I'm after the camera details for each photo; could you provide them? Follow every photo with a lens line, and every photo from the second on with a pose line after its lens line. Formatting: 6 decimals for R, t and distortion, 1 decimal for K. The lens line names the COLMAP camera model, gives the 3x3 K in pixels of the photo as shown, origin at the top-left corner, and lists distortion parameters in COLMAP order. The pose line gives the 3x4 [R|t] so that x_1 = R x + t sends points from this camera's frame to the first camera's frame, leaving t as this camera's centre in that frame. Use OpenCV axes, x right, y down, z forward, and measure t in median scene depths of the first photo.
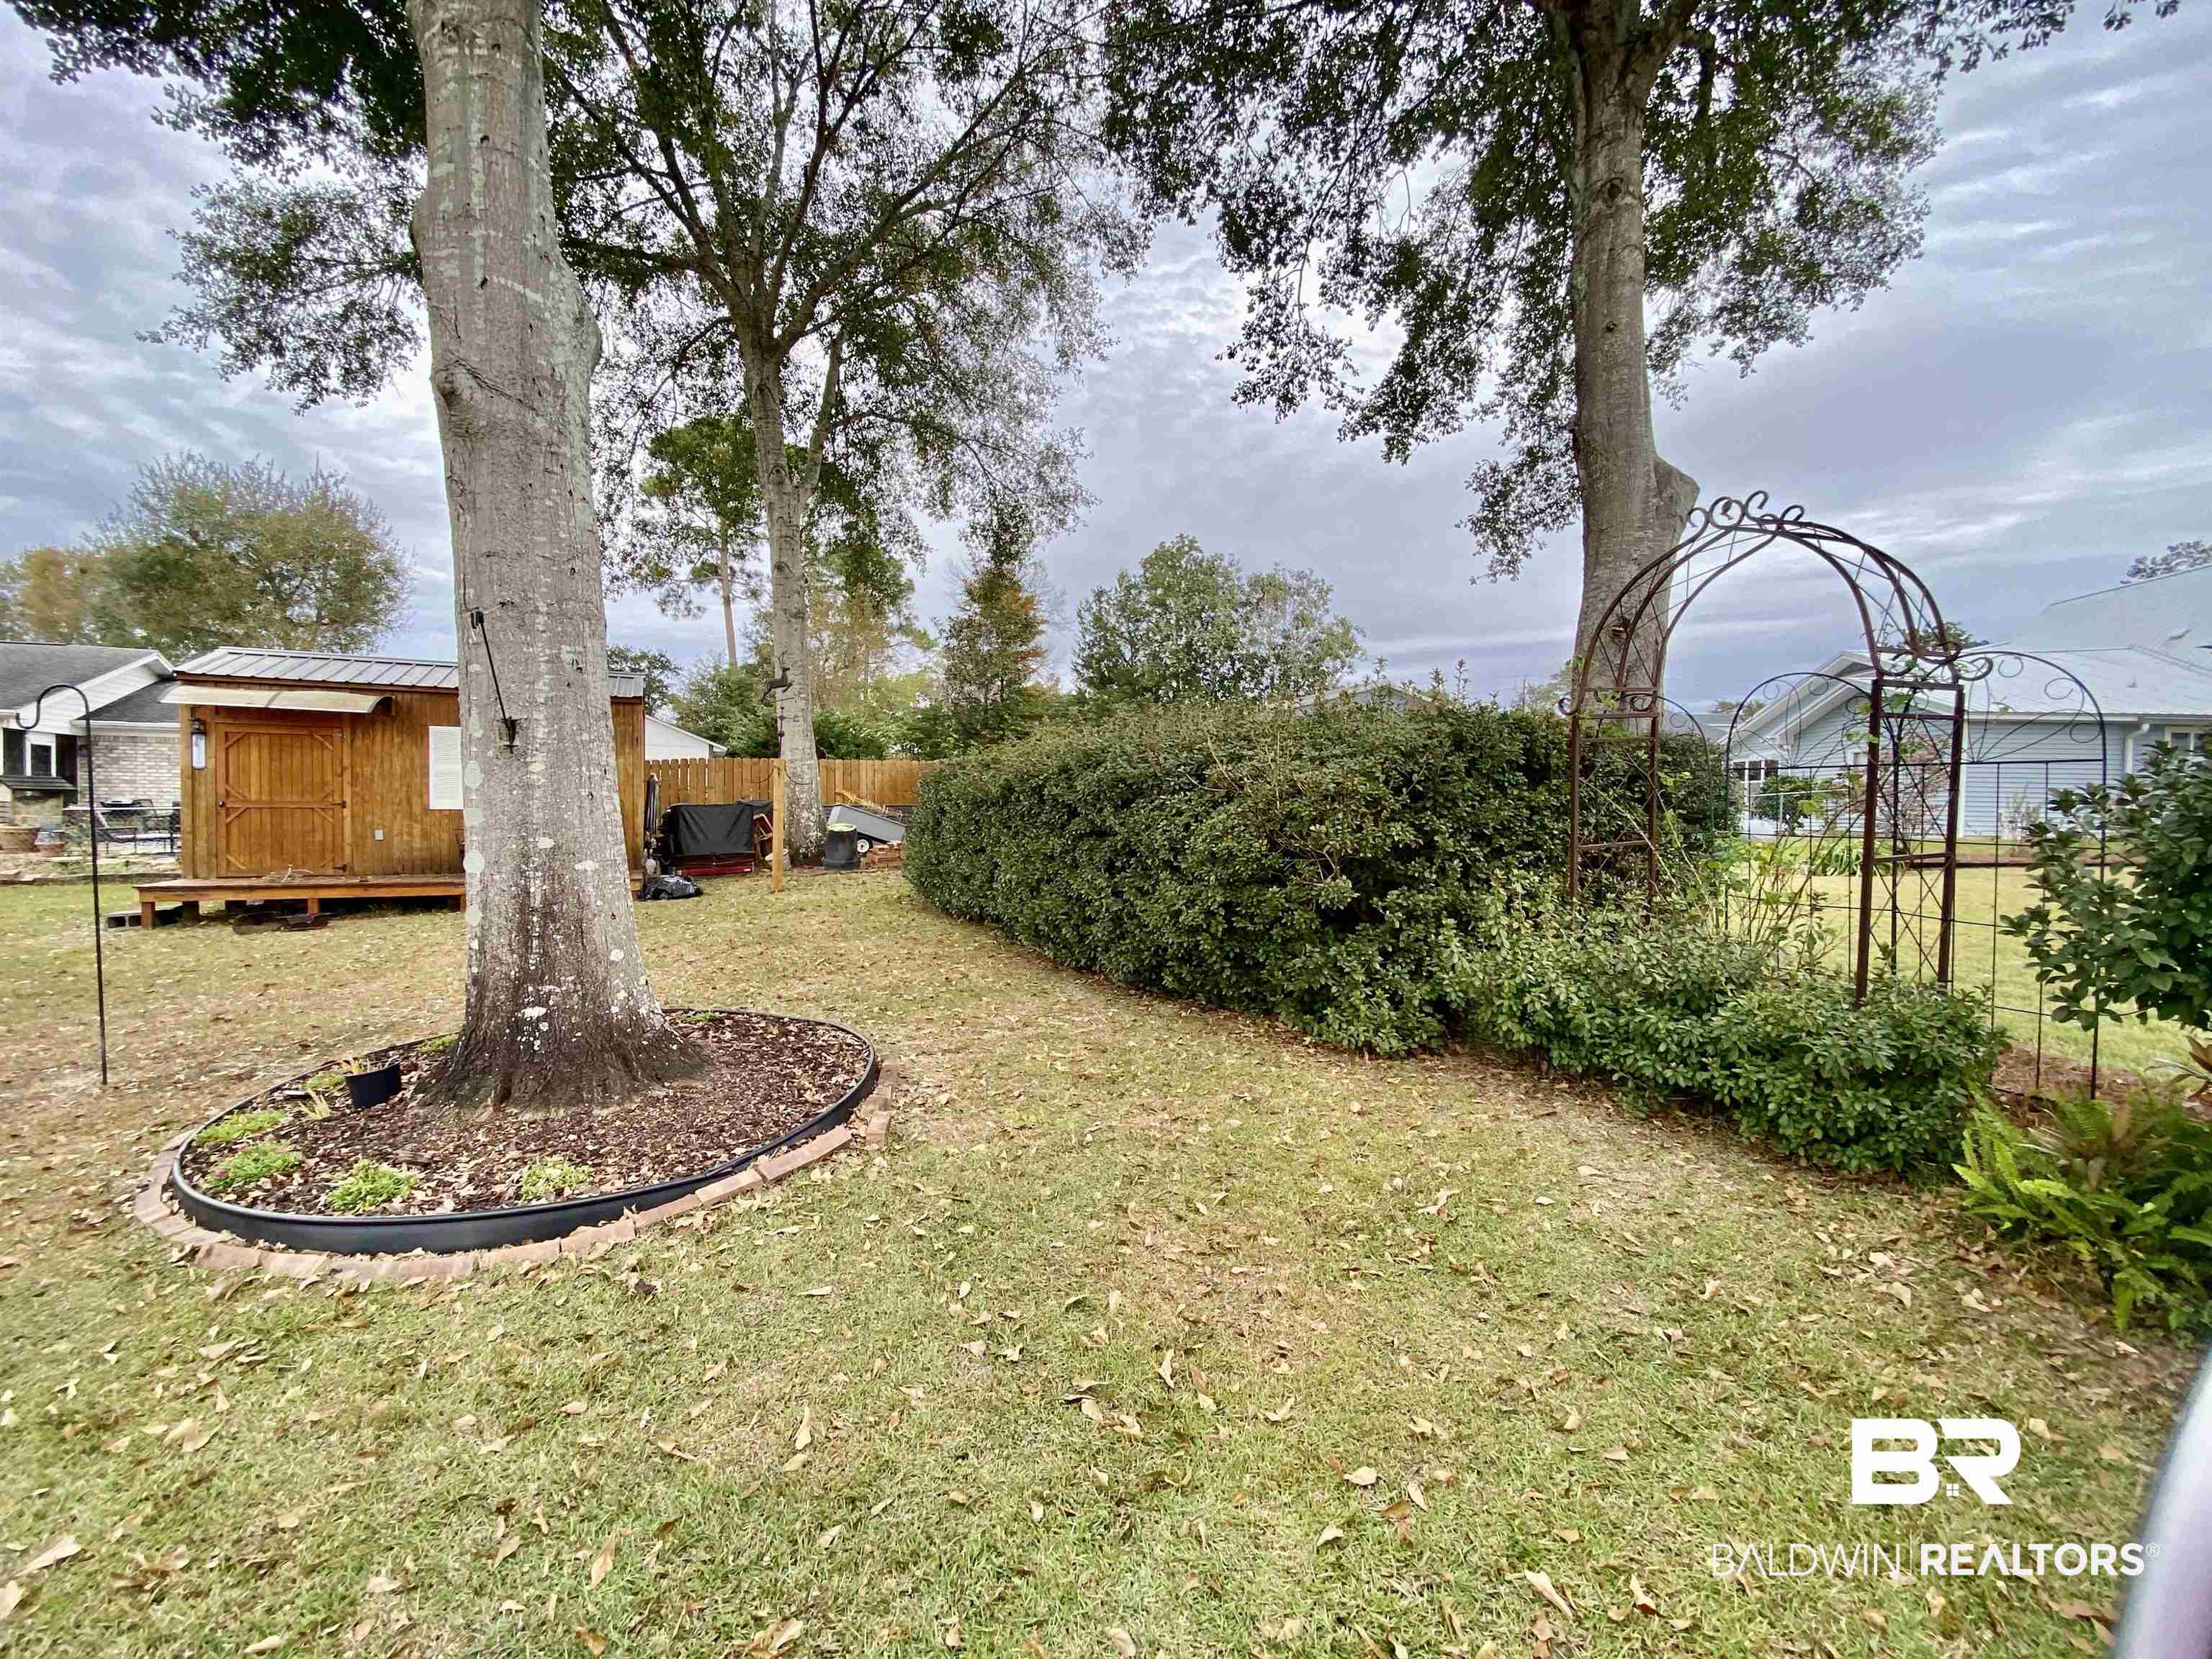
lens RADIAL K [[893.1, 0, 1094.5], [0, 893.1, 829.1], [0, 0, 1]] dist [0.018658, -0.019327]
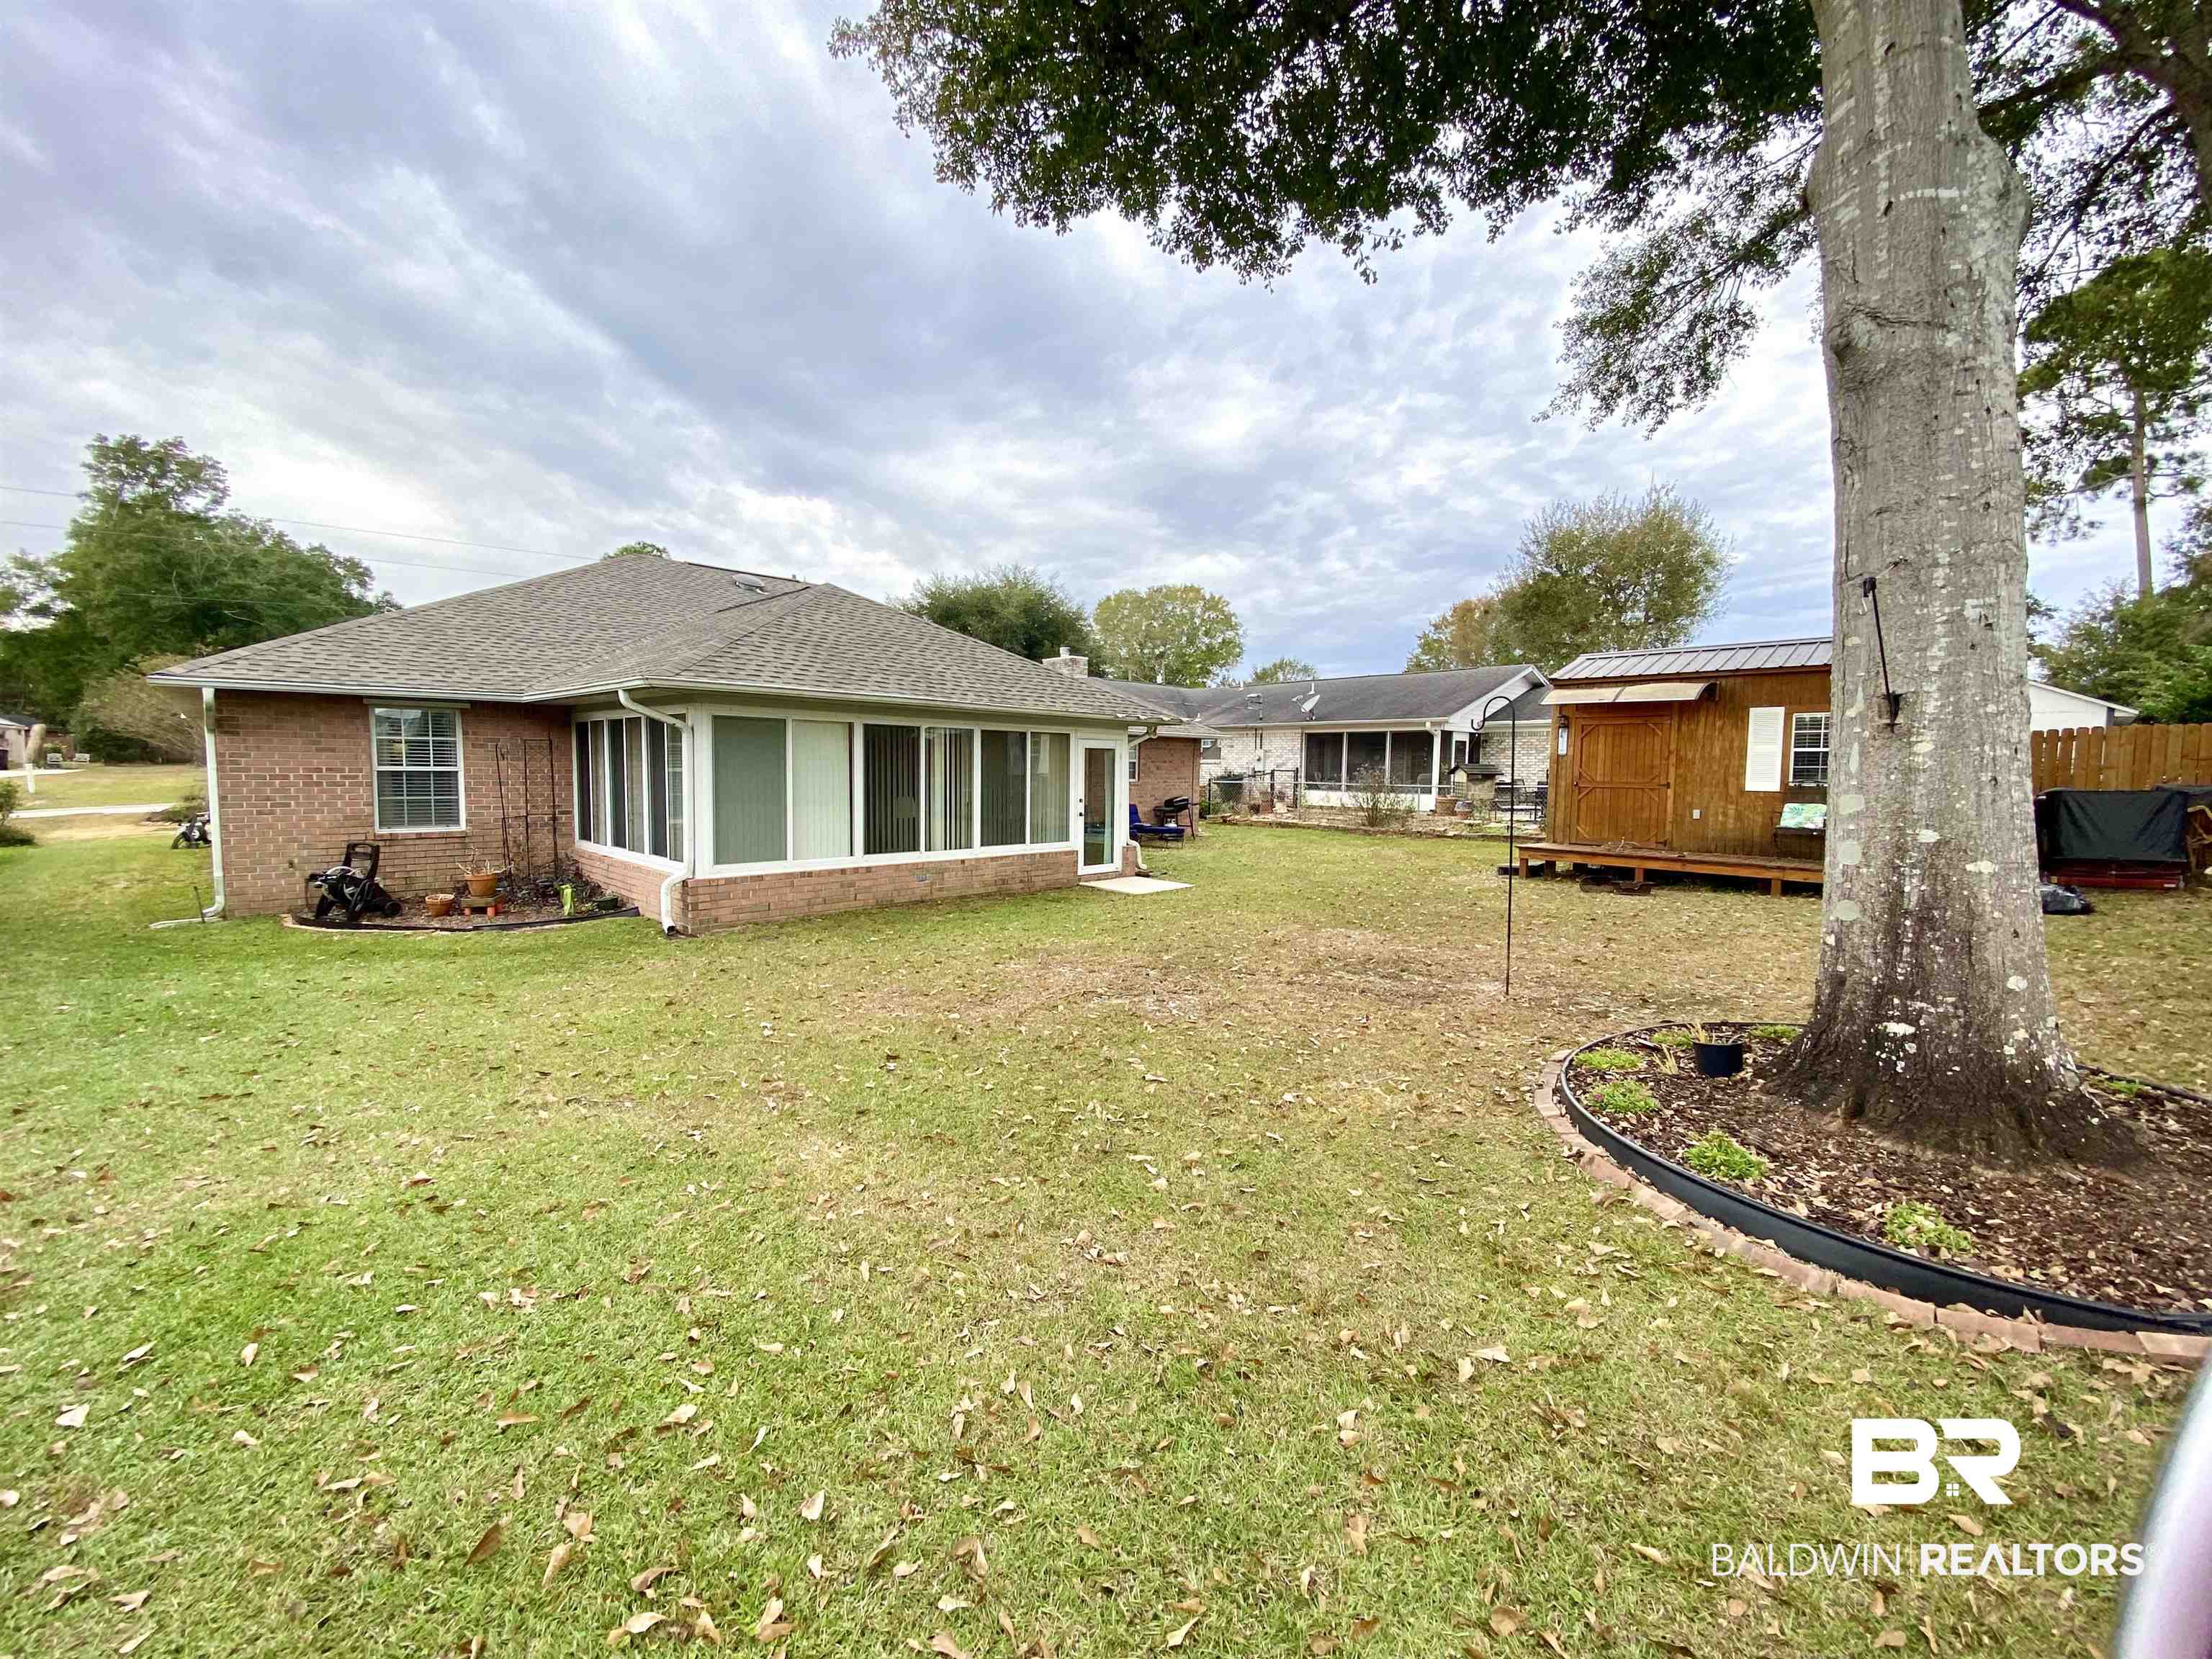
lens RADIAL K [[887.4, 0, 1106.4], [0, 887.4, 827.7], [0, 0, 1]] dist [0.015948, -0.017284]
pose [[0.324378, 0.055050, -0.944324, -0.062111], [-0.035460, 0.998311, 0.046016, -0.003378], [0.945263, 0.018559, 0.325782, -0.014163]]
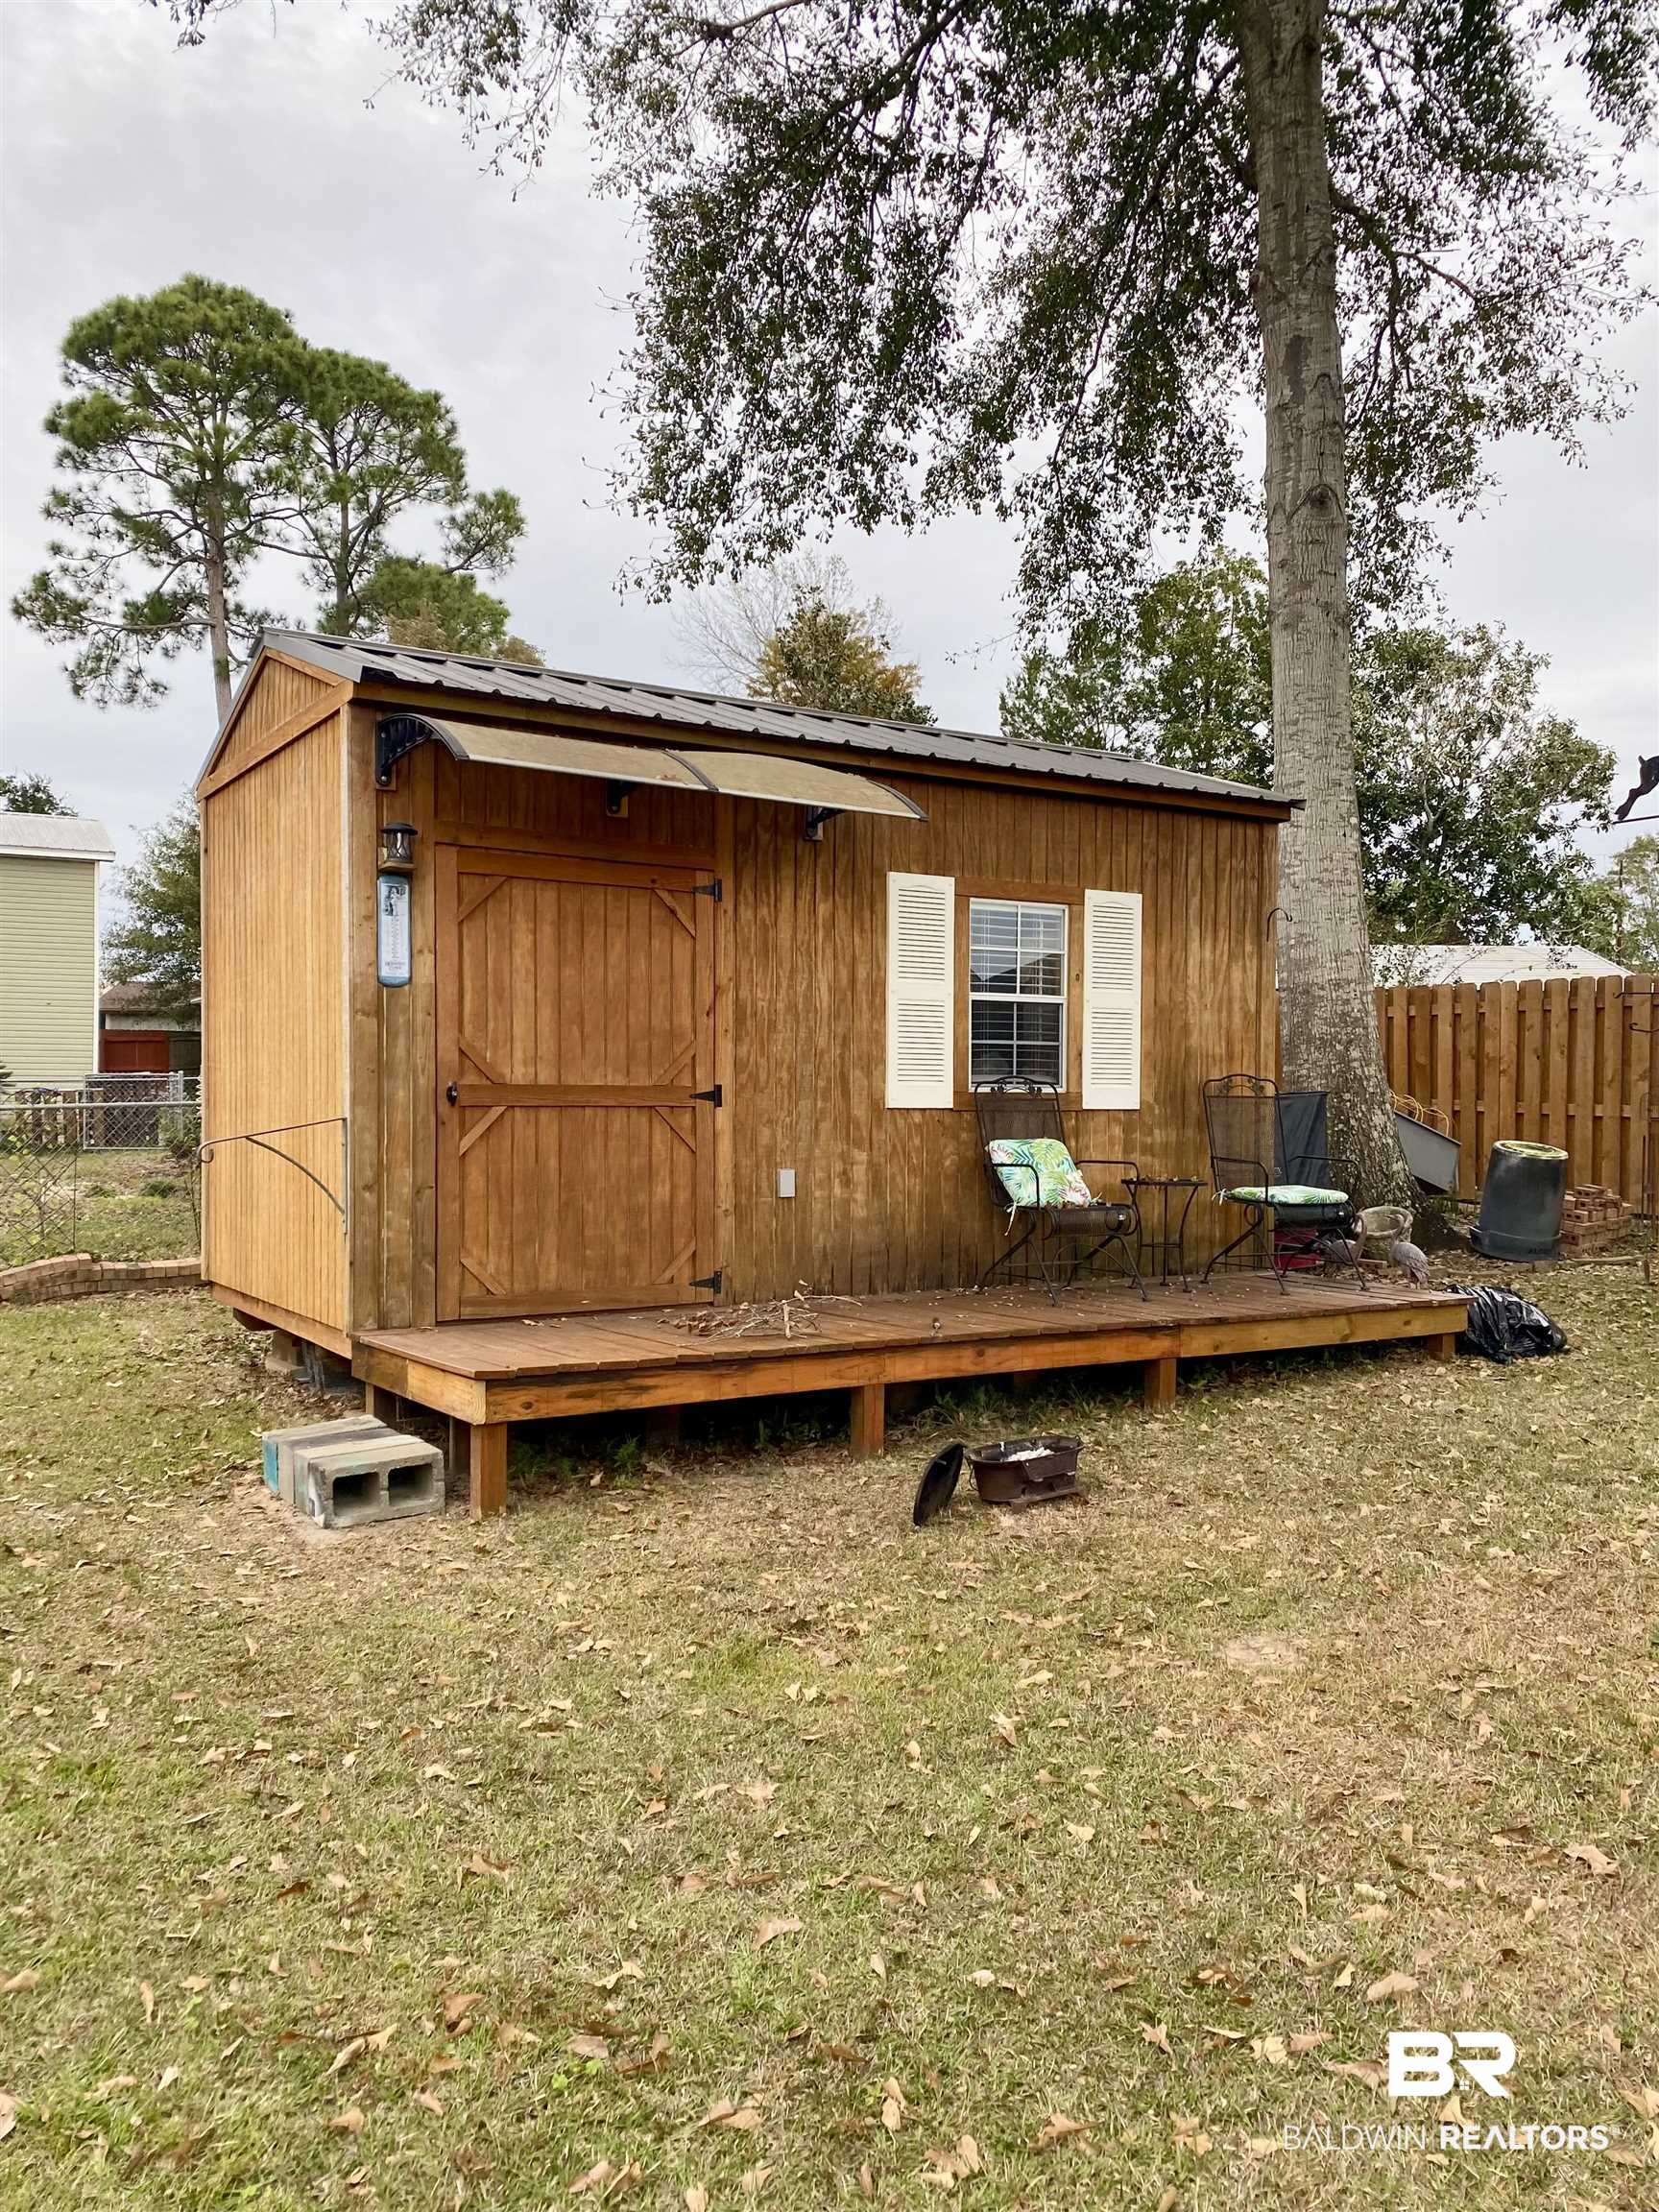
lens RADIAL K [[1667.9, 0, 827.3], [0, 1667.9, 1114.7], [0, 0, 1]] dist [0.001948, -0.000105]
pose [[0.996189, -0.003516, 0.087155, -1.954498], [0.004391, 0.999942, -0.009851, -0.031325], [-0.087116, 0.010196, 0.996146, 0.830813]]
